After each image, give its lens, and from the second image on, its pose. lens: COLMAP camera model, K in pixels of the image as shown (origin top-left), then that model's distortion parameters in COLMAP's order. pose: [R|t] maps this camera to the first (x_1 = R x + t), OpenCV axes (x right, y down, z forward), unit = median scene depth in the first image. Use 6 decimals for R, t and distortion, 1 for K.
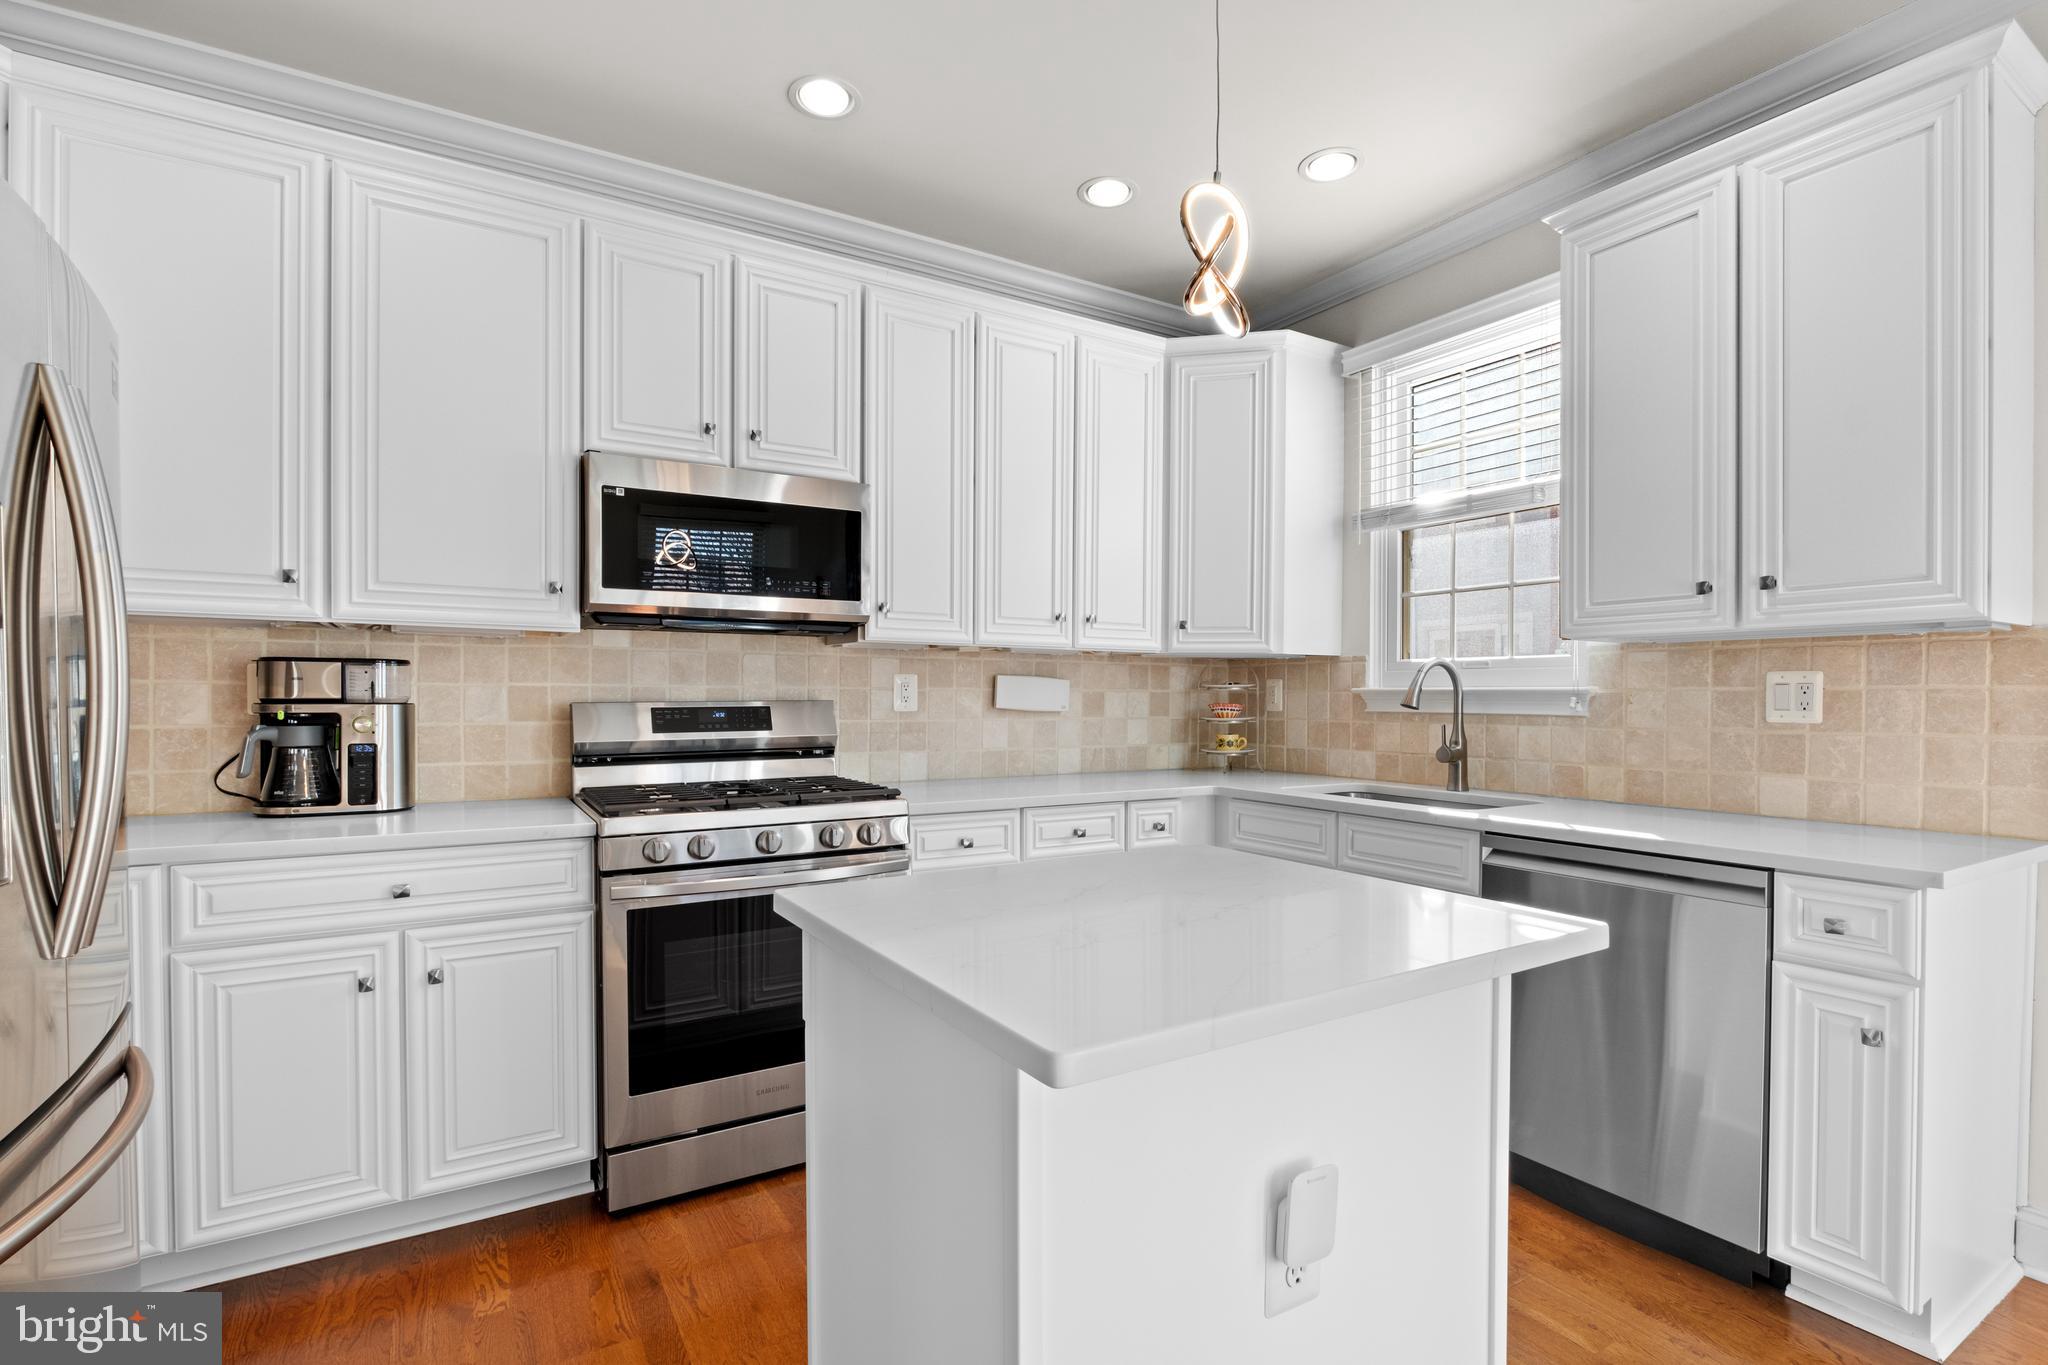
lens RADIAL K [[979.8, 0, 1029.2], [0, 979.8, 701.5], [0, 0, 1]] dist [-0.003128, -0.000568]
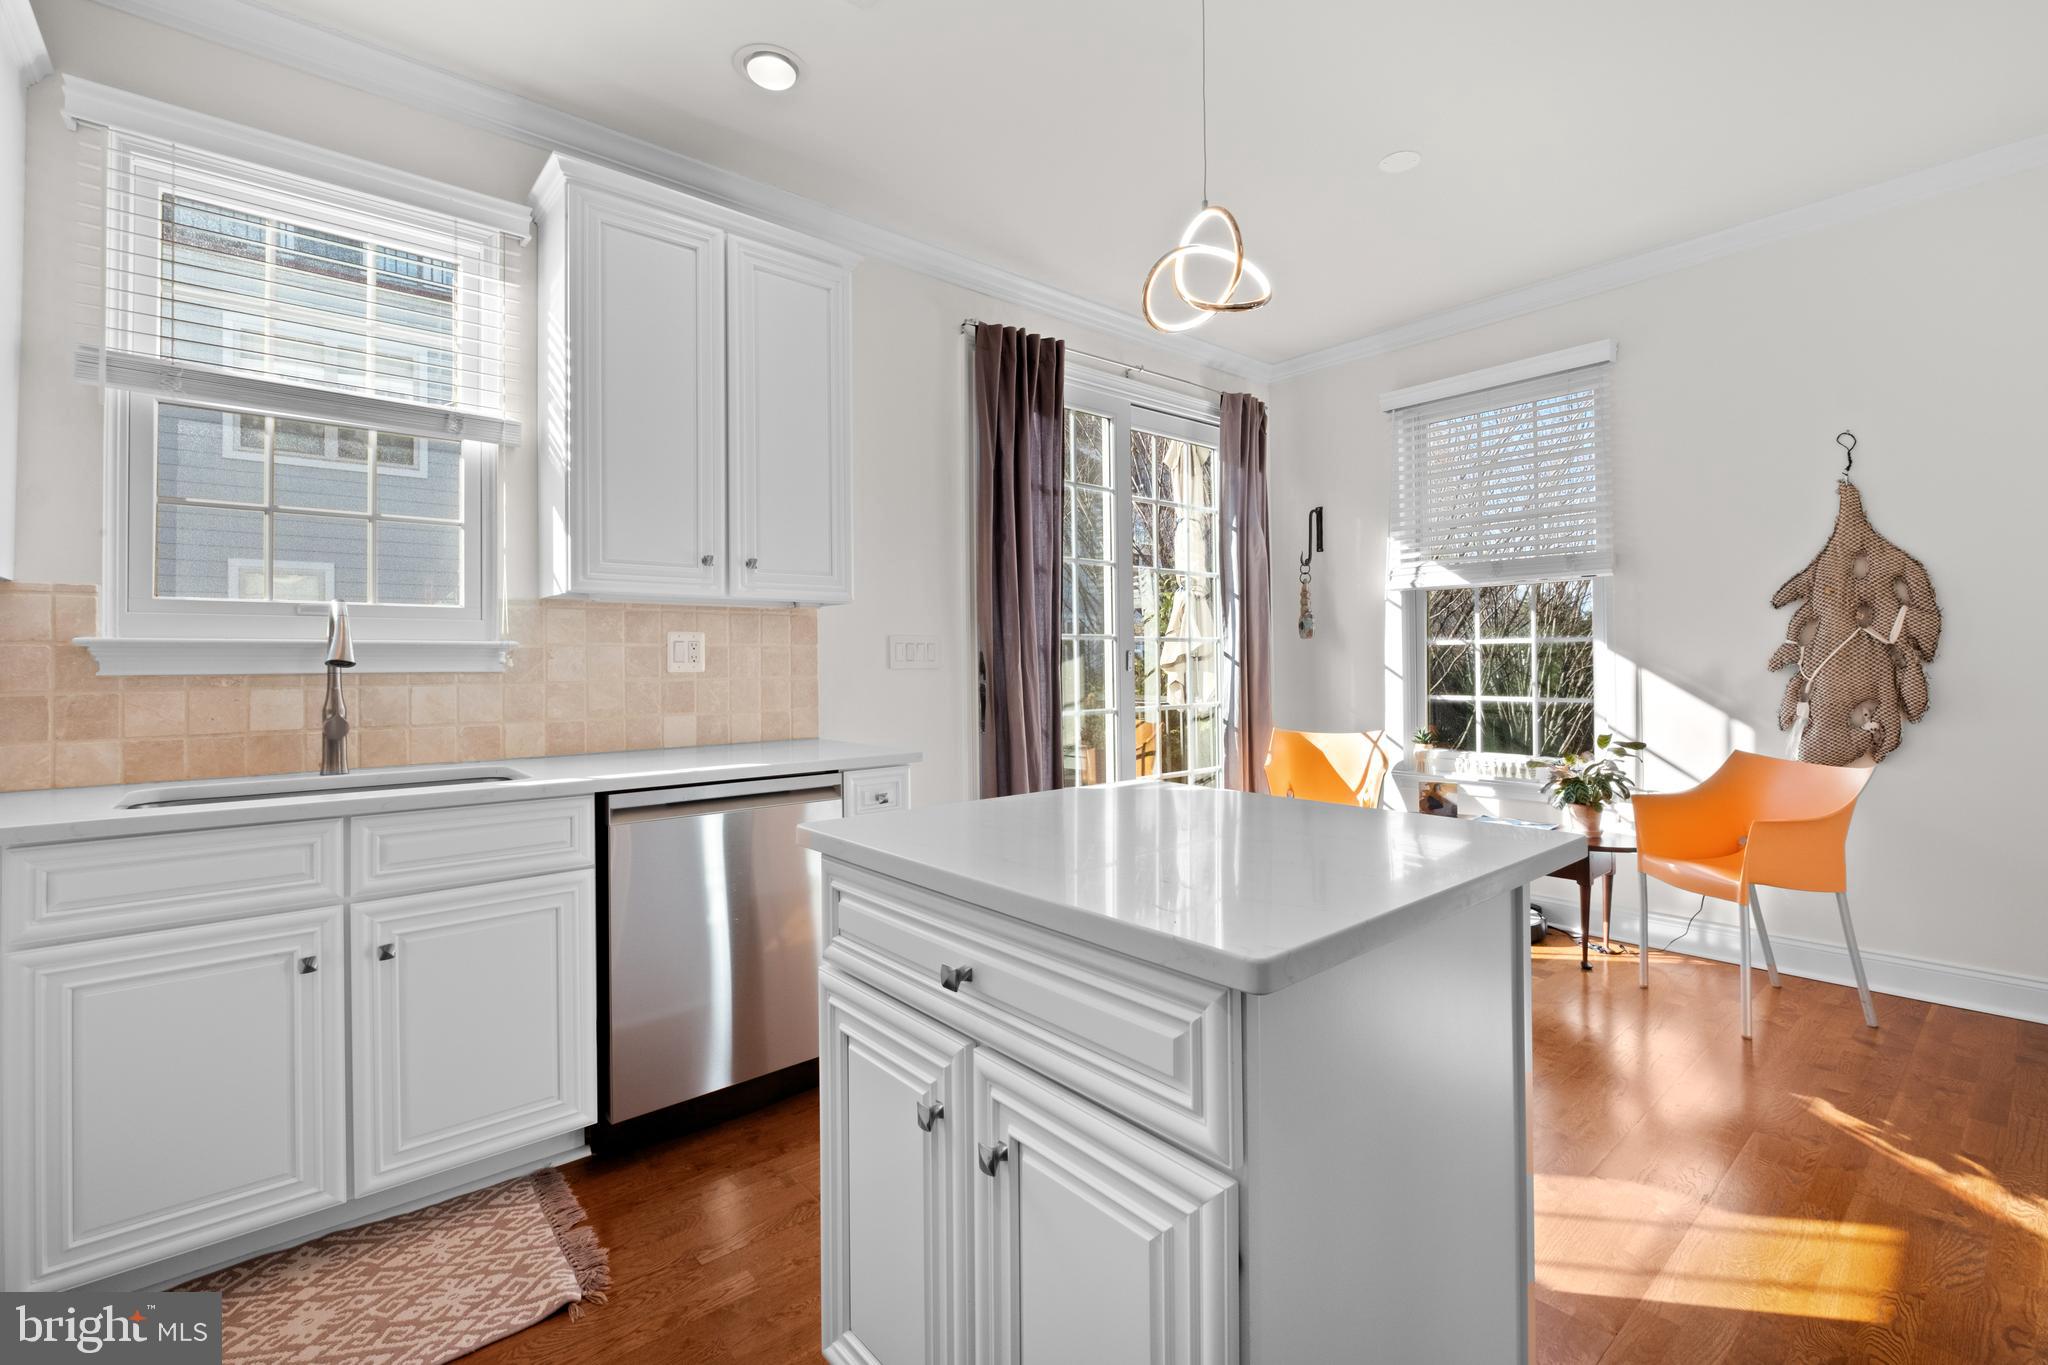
lens RADIAL K [[894.6, 0, 1036.9], [0, 894.6, 664.4], [0, 0, 1]] dist [-0.003977, 0.000089]
pose [[-0.157302, -0.001018, 0.987550, -0.363020], [0.015512, 0.999874, 0.003502, 0.011946], [-0.987429, 0.015870, -0.157266, 0.597571]]
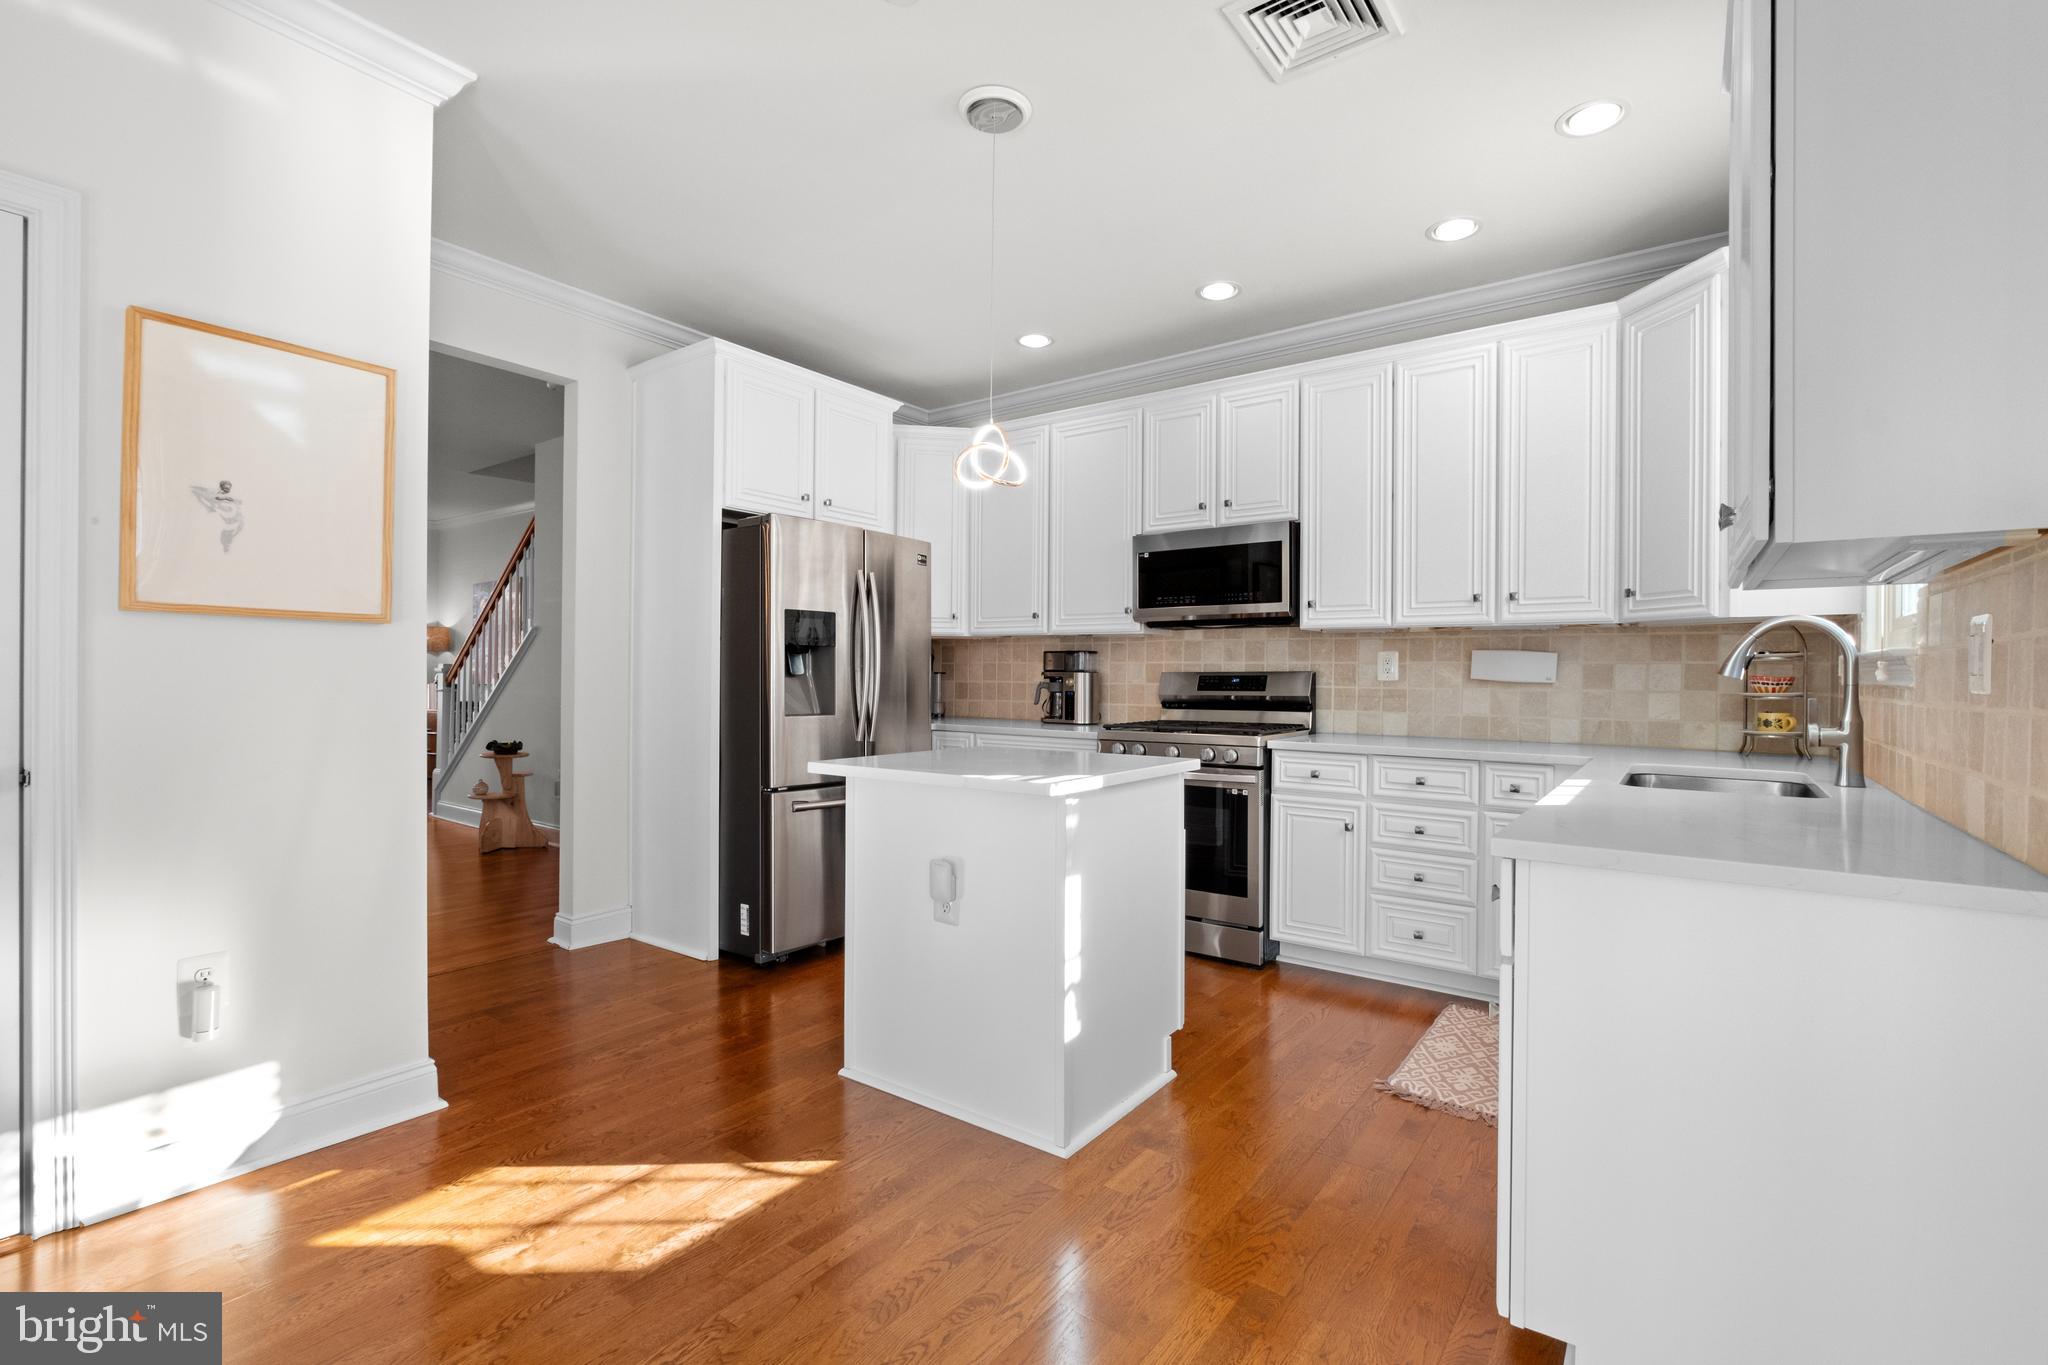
lens RADIAL K [[918.8, 0, 1034.7], [0, 918.8, 677.1], [0, 0, 1]] dist [0.001384, 0.000224]
pose [[0.379880, 0.001501, -0.925035, 0.917131], [-0.011136, 0.999934, -0.002951, 0.015906], [0.924969, 0.011422, 0.379871, 0.141419]]
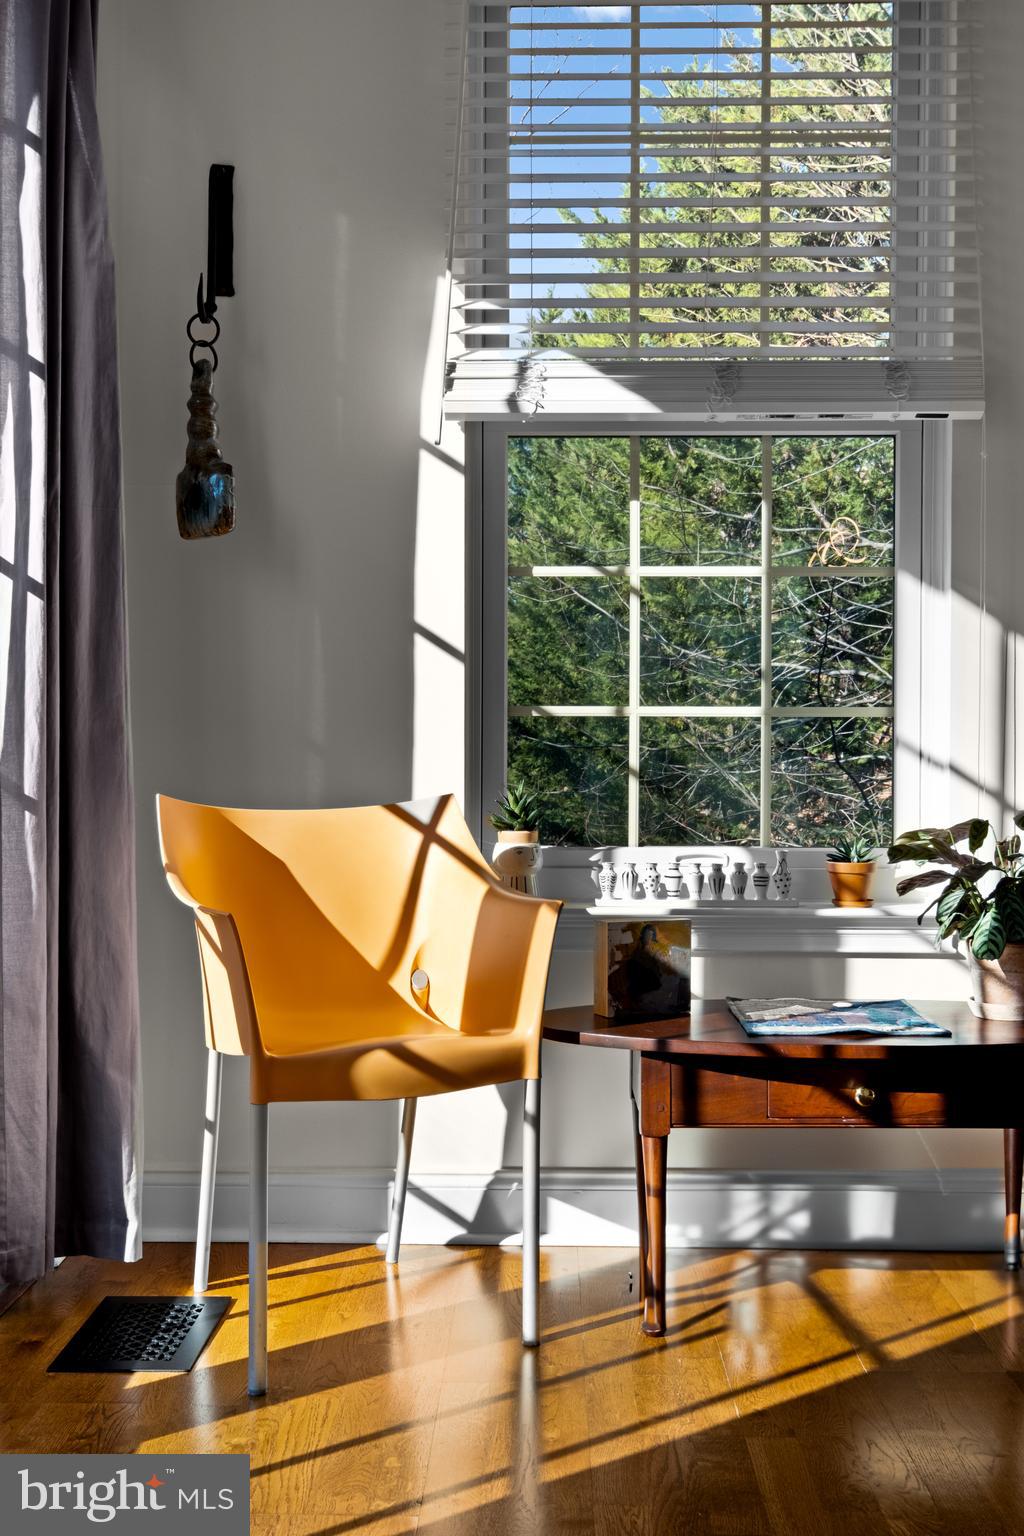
lens RADIAL K [[1678.9, 0, 510.6], [0, 1678.9, 743.1], [0, 0, 1]] dist [0.015053, 0.004960]
pose [[-0.846774, -0.003395, 0.531943, 0.423462], [-0.004062, 0.999992, -0.000083, 0.102420], [-0.531938, -0.002232, -0.846780, 0.632362]]
